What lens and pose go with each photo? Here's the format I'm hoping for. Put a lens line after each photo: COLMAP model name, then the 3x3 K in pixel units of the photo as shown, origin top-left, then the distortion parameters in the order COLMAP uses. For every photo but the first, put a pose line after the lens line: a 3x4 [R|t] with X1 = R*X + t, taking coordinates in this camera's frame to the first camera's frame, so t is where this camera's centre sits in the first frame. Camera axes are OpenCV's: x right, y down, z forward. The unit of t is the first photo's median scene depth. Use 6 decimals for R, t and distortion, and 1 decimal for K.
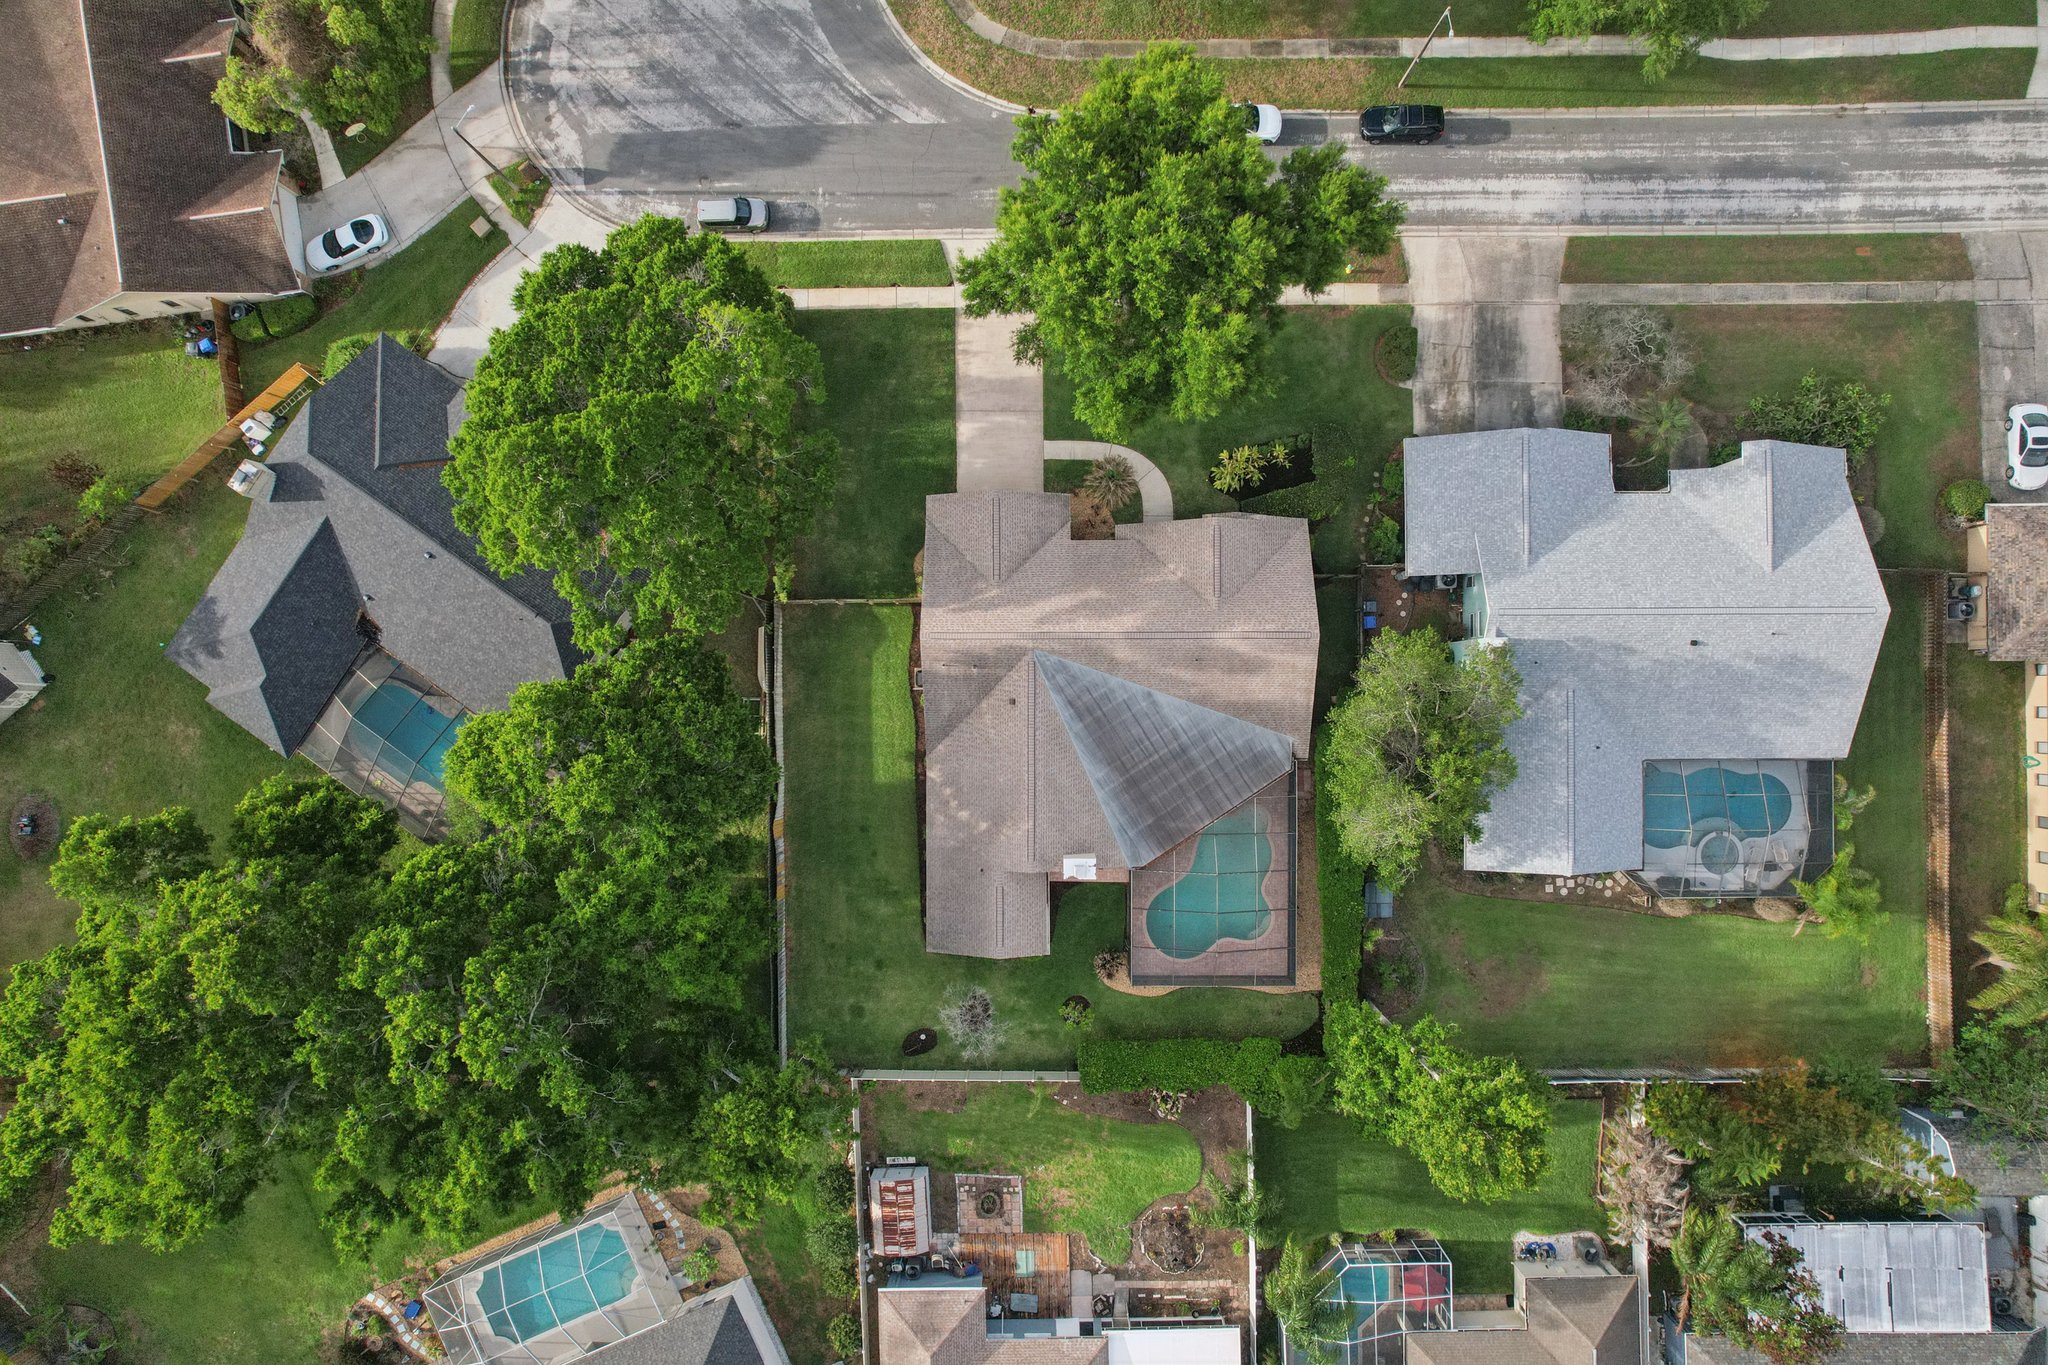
lens RADIAL K [[1321.7, 0, 1018.3], [0, 1321.7, 686.0], [0, 0, 1]] dist [-0.076266, 0.080295]
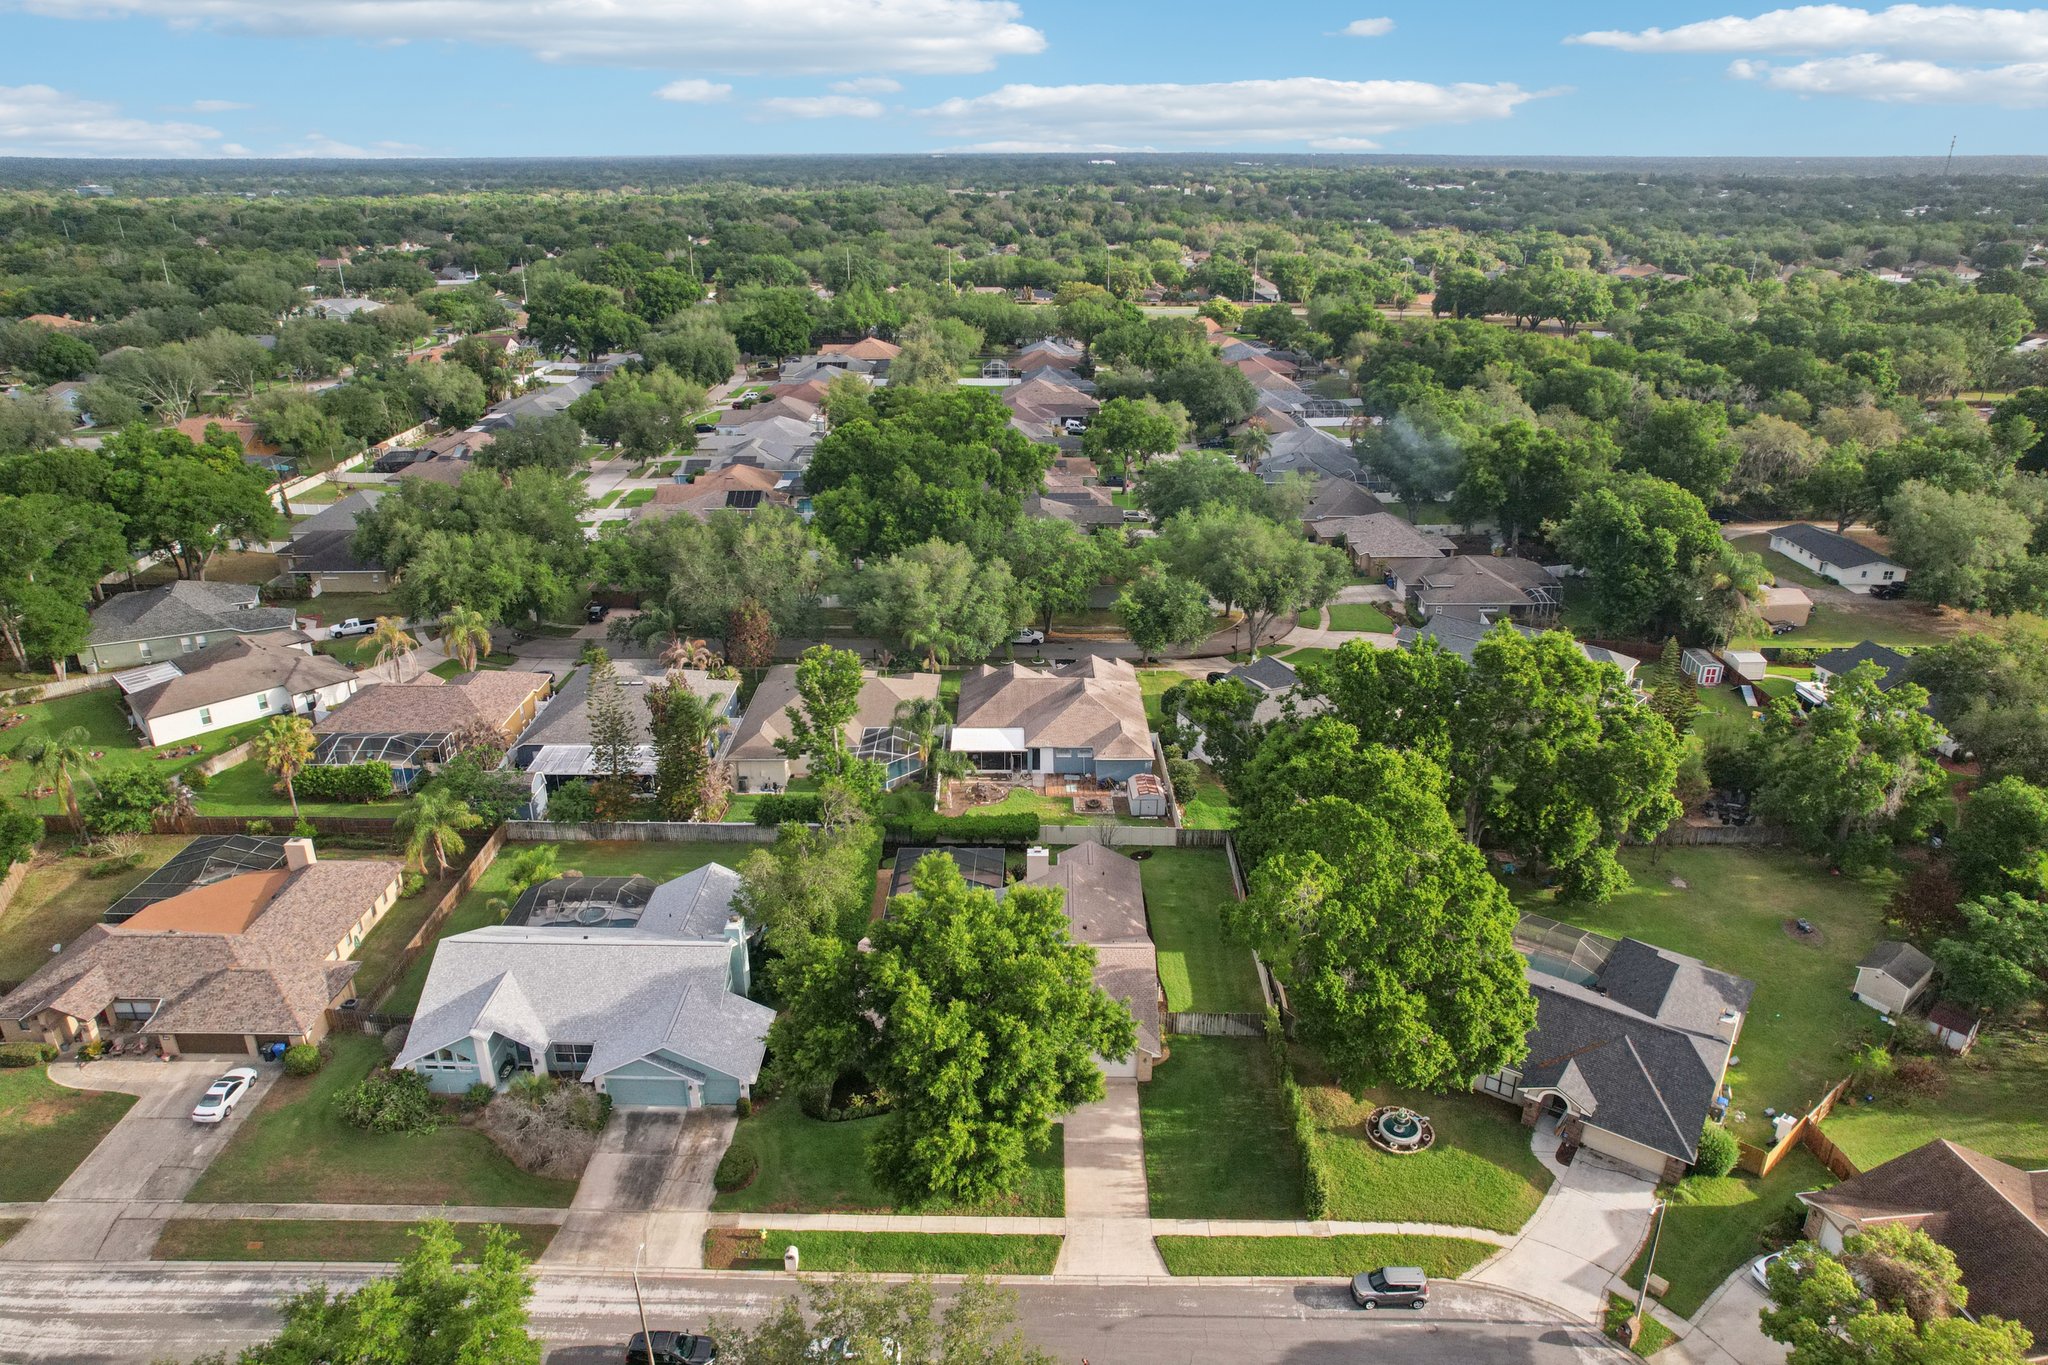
lens RADIAL K [[1321.7, 0, 1018.3], [0, 1321.7, 686.0], [0, 0, 1]] dist [-0.076266, 0.080295]
pose [[-0.999272, 0.017016, 0.034136, 0.013046], [0.025266, -0.375169, 0.926612, -1.090588], [0.028574, 0.926800, 0.374466, 0.231057]]
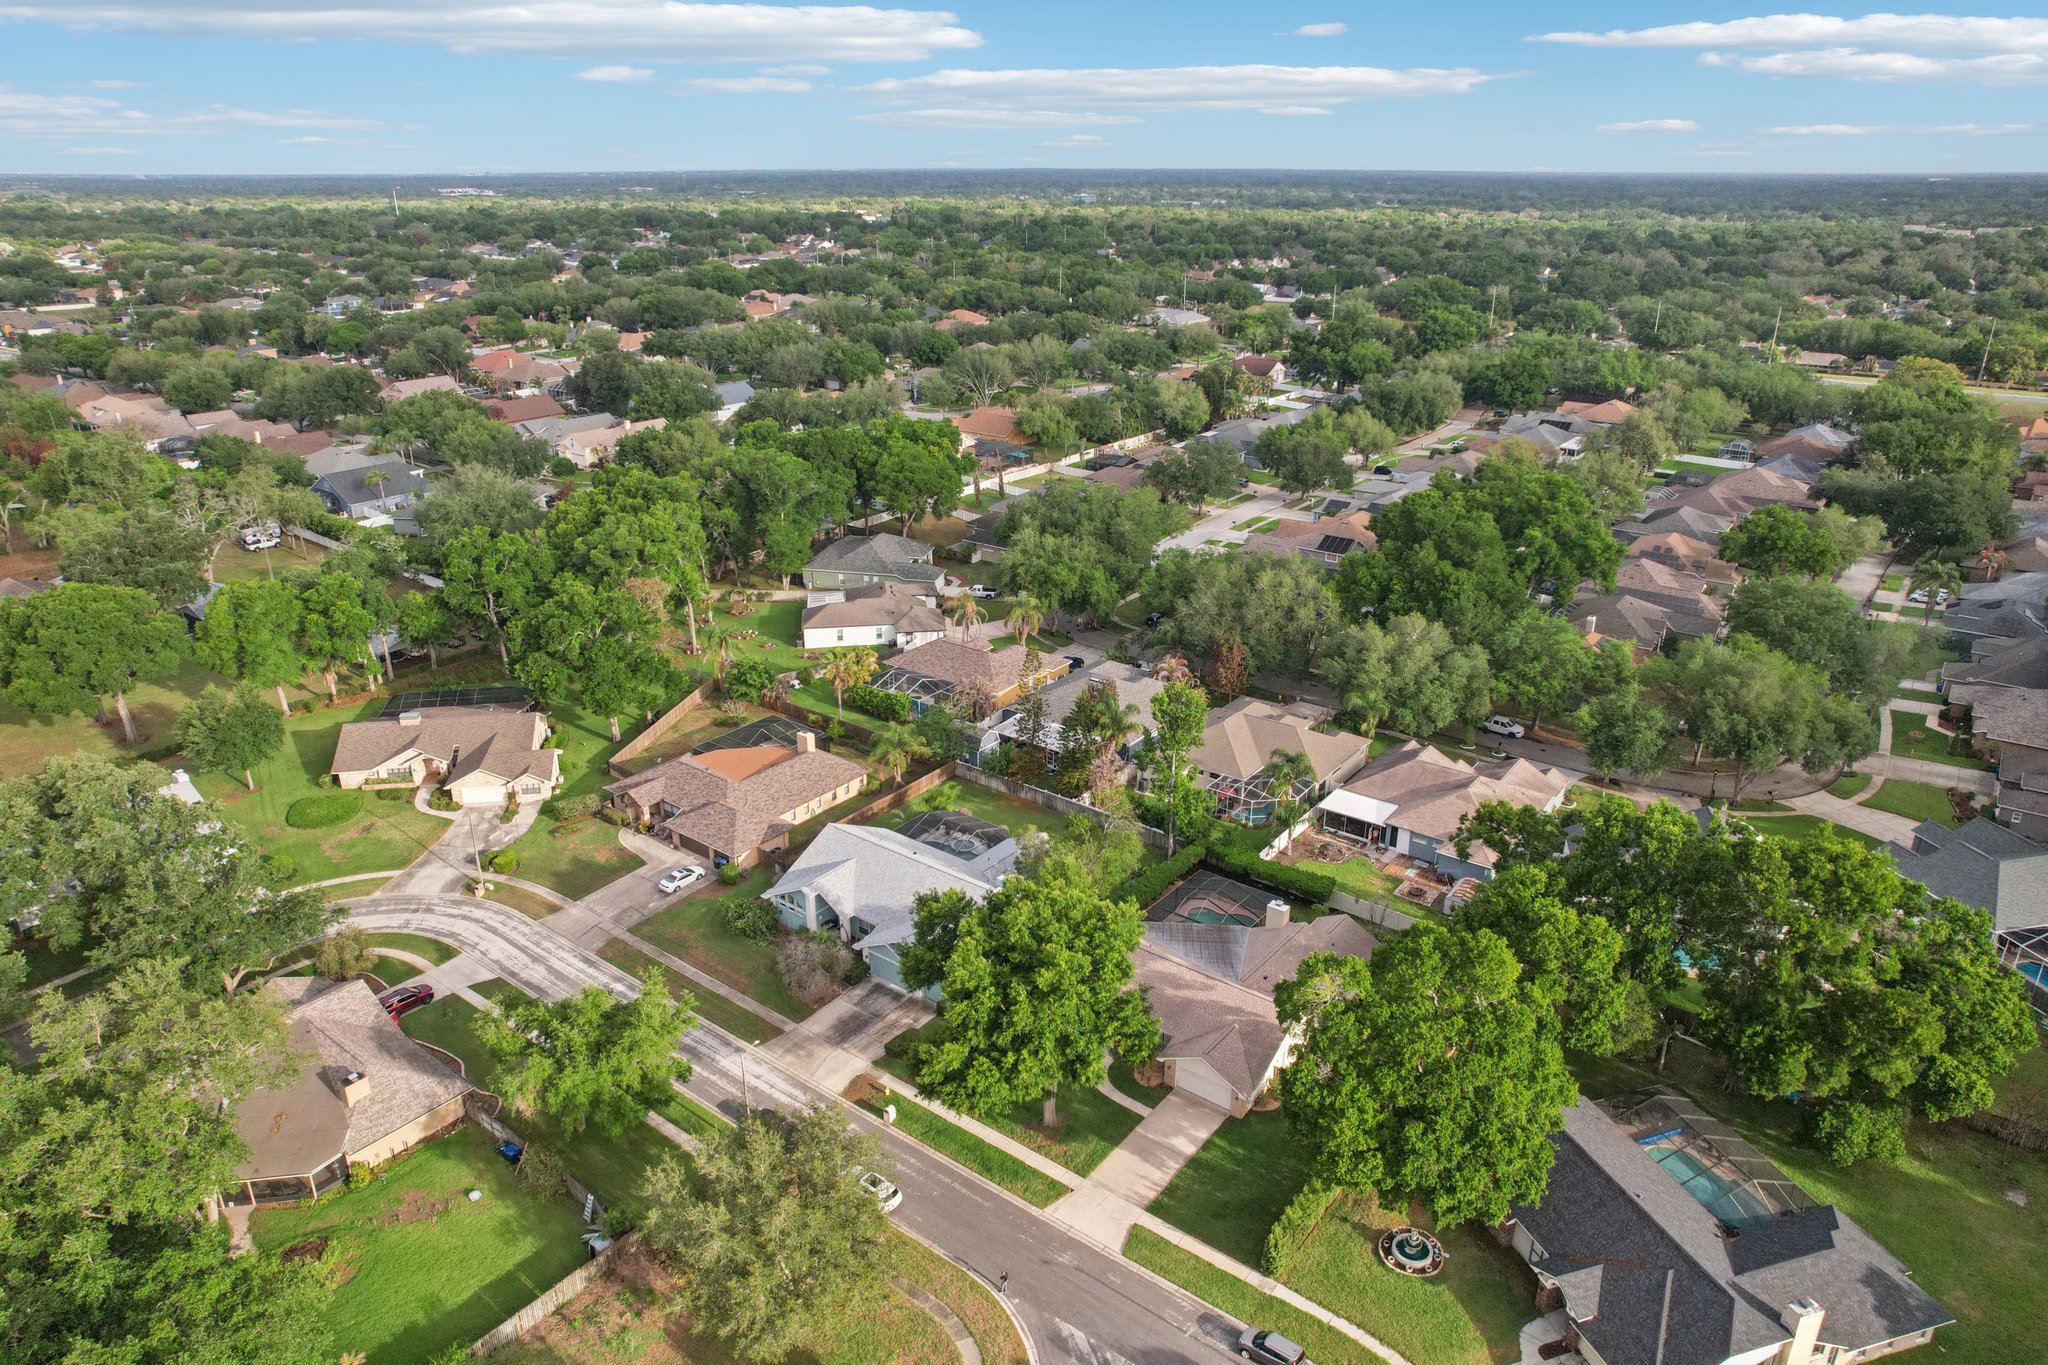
lens RADIAL K [[1329.9, 0, 1024.0], [0, 1329.9, 682.5], [0, 0, 1]] dist [-0.065959, 0.064332]
pose [[-0.784134, -0.203190, 0.586386, -0.575690], [0.620360, -0.282470, 0.731686, -1.110763], [0.016965, 0.937510, 0.347545, 0.128216]]
